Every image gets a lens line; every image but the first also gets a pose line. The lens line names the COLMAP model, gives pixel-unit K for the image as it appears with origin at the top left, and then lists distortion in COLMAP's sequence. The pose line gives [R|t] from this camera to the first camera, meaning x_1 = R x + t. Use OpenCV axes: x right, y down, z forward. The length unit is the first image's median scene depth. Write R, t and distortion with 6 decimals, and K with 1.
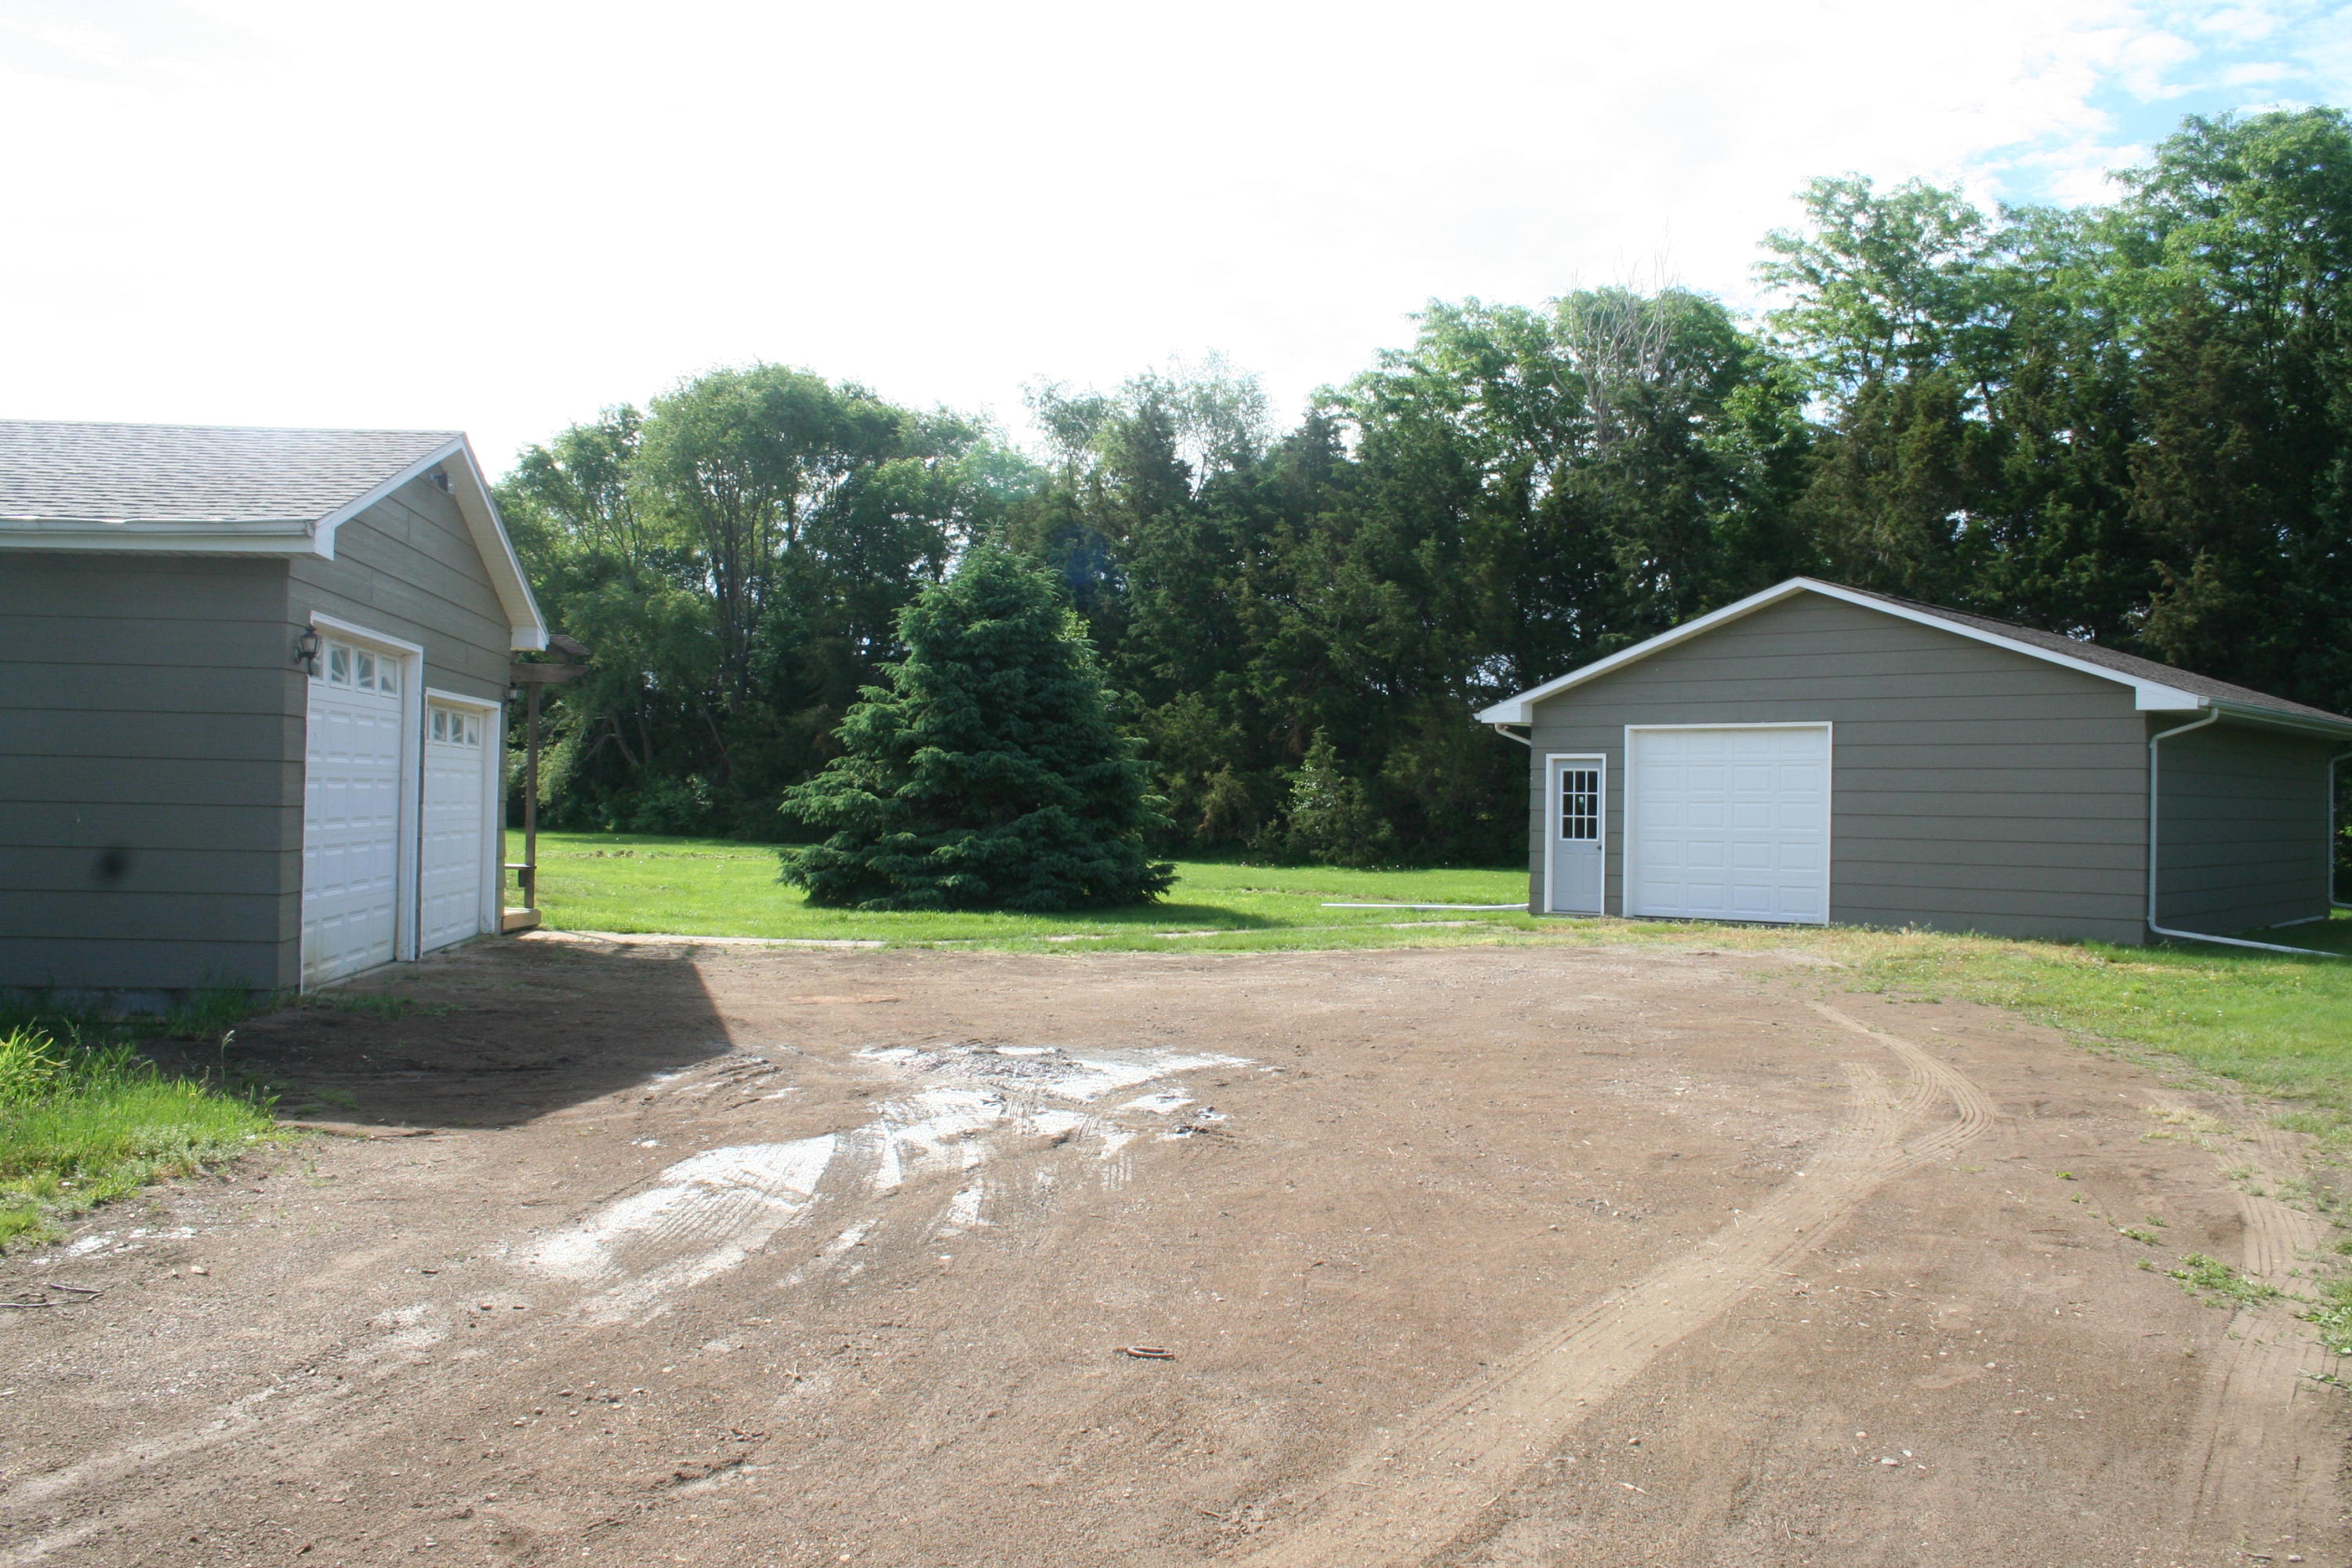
lens RADIAL K [[1879.5, 0, 1176.0], [0, 1879.5, 784.0], [0, 0, 1]] dist [-0.094608, 0.005040]
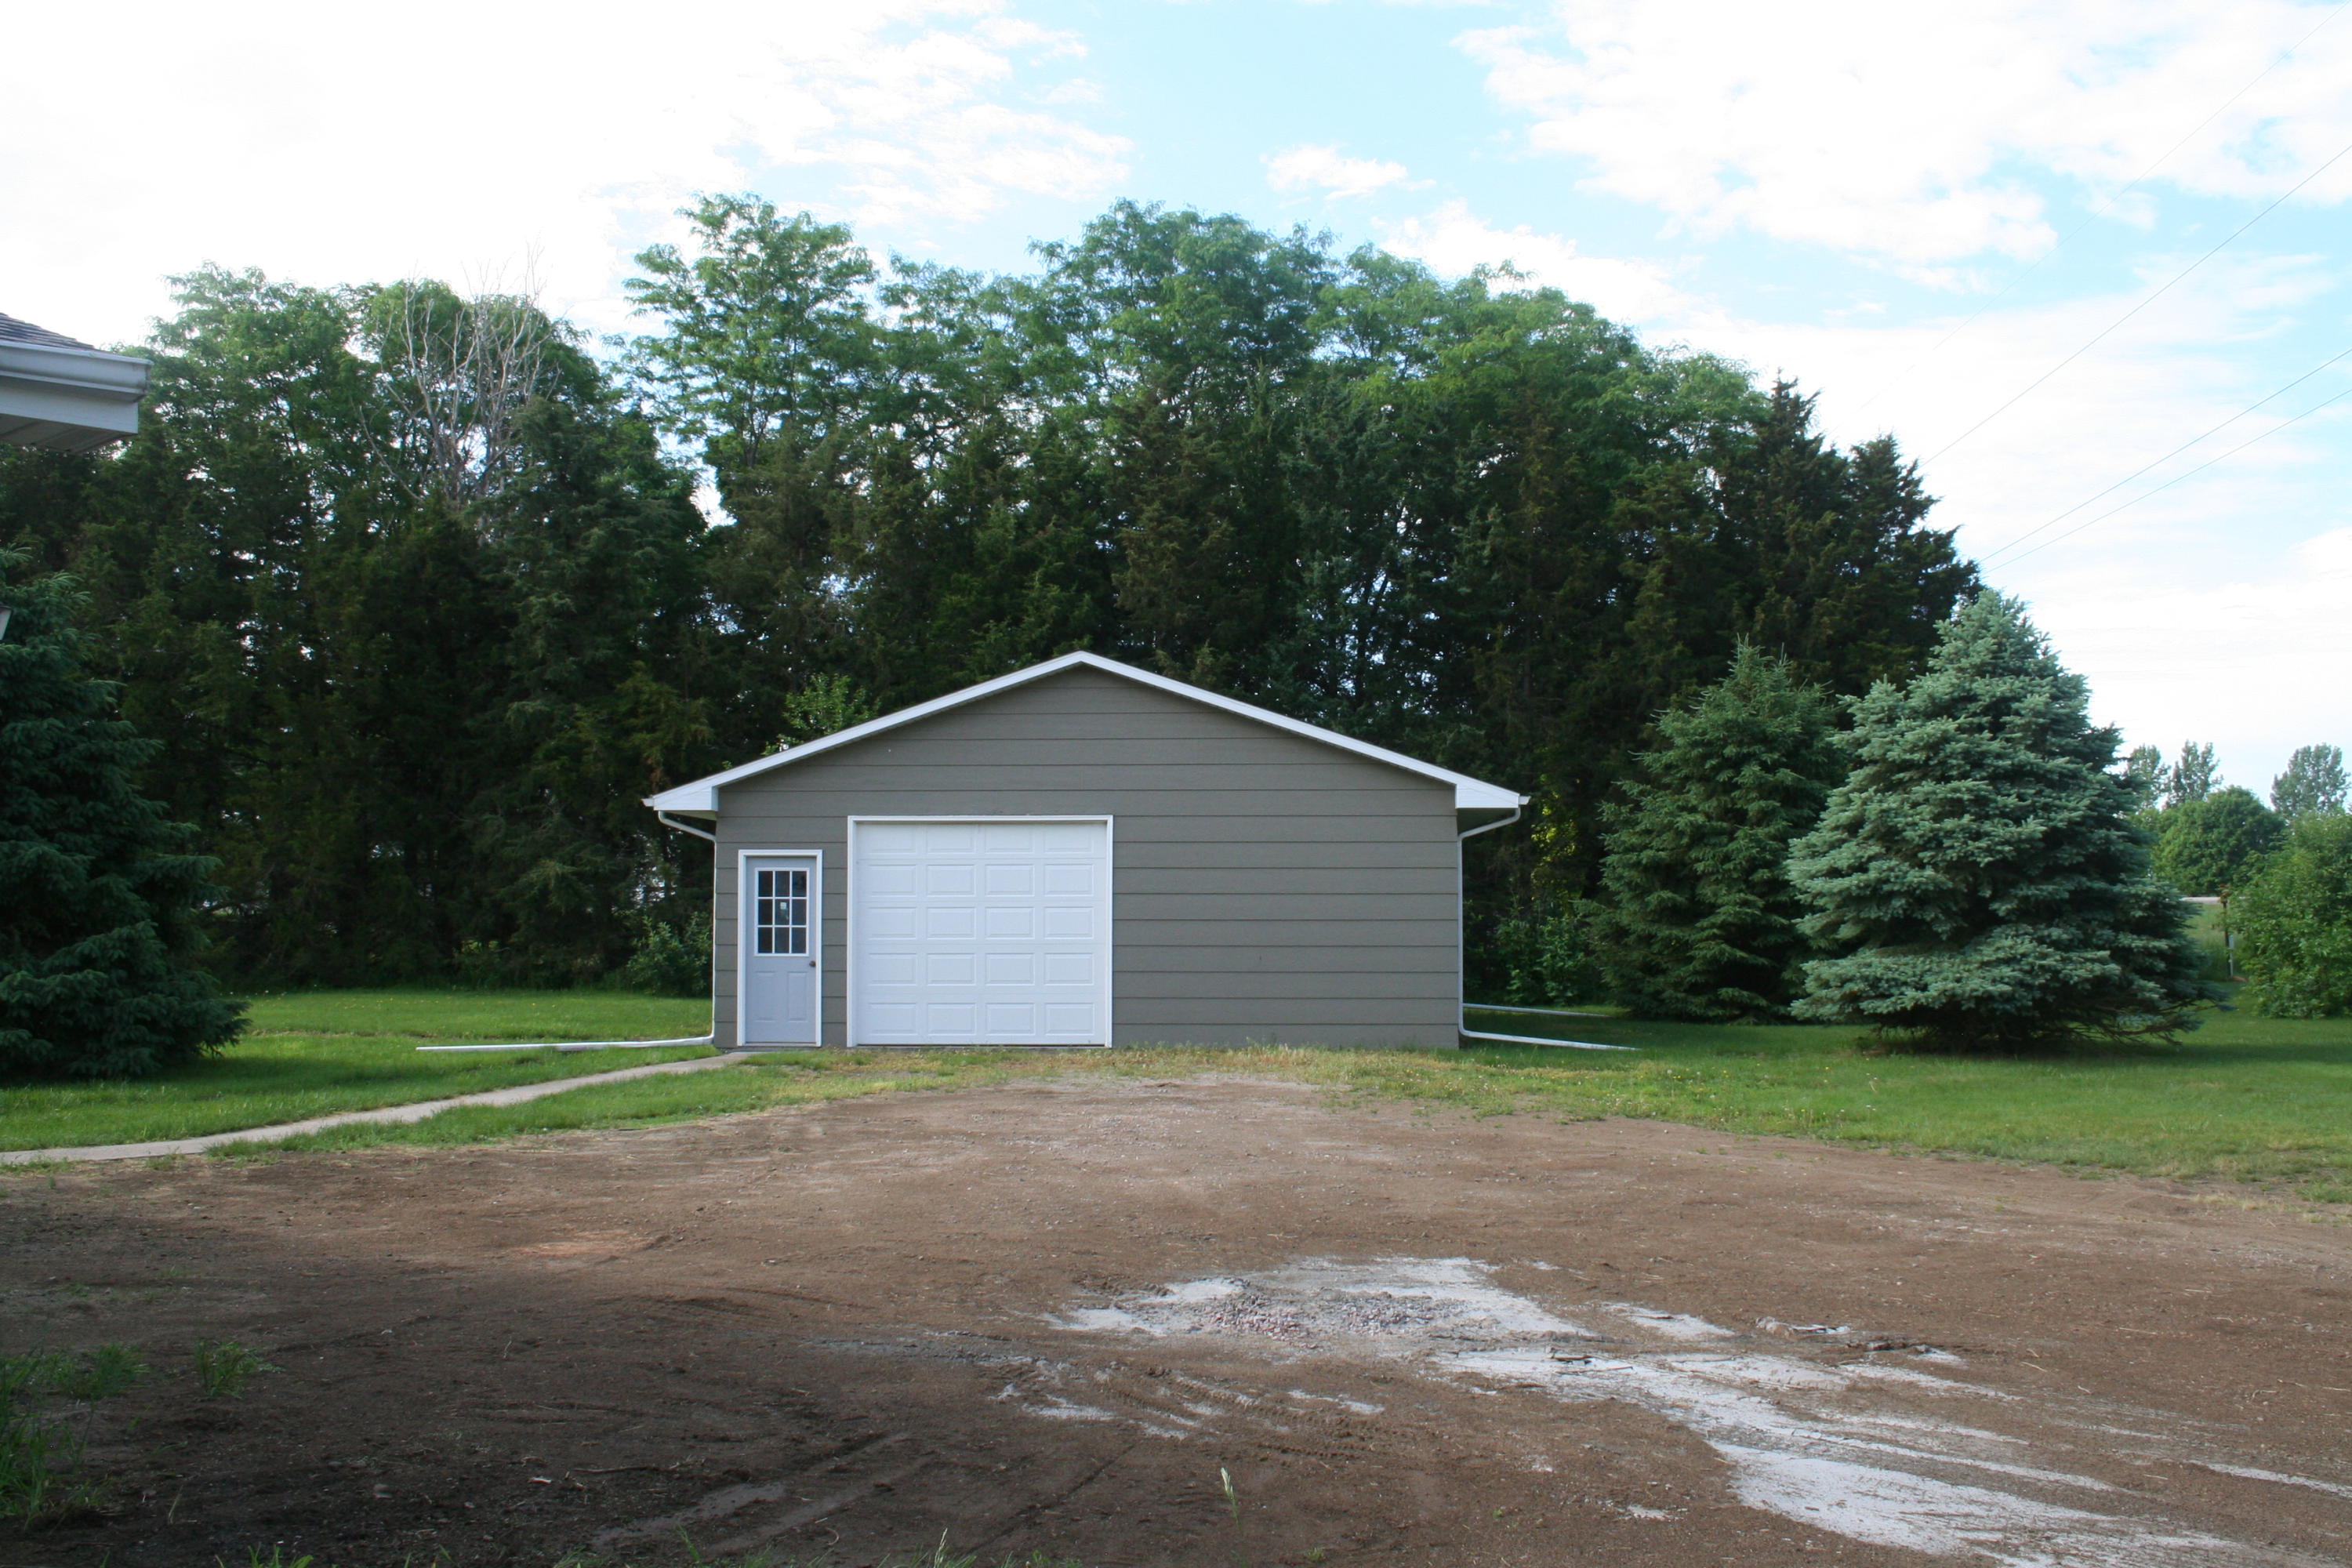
lens RADIAL K [[2168.3, 0, 1194.3], [0, 2168.3, 778.1], [0, 0, 1]] dist [-0.151413, 0.141507]
pose [[0.751103, 0.024956, 0.659713, -0.270452], [0.006849, 0.998937, -0.045587, -0.003151], [-0.660149, 0.038759, 0.750134, 0.169162]]
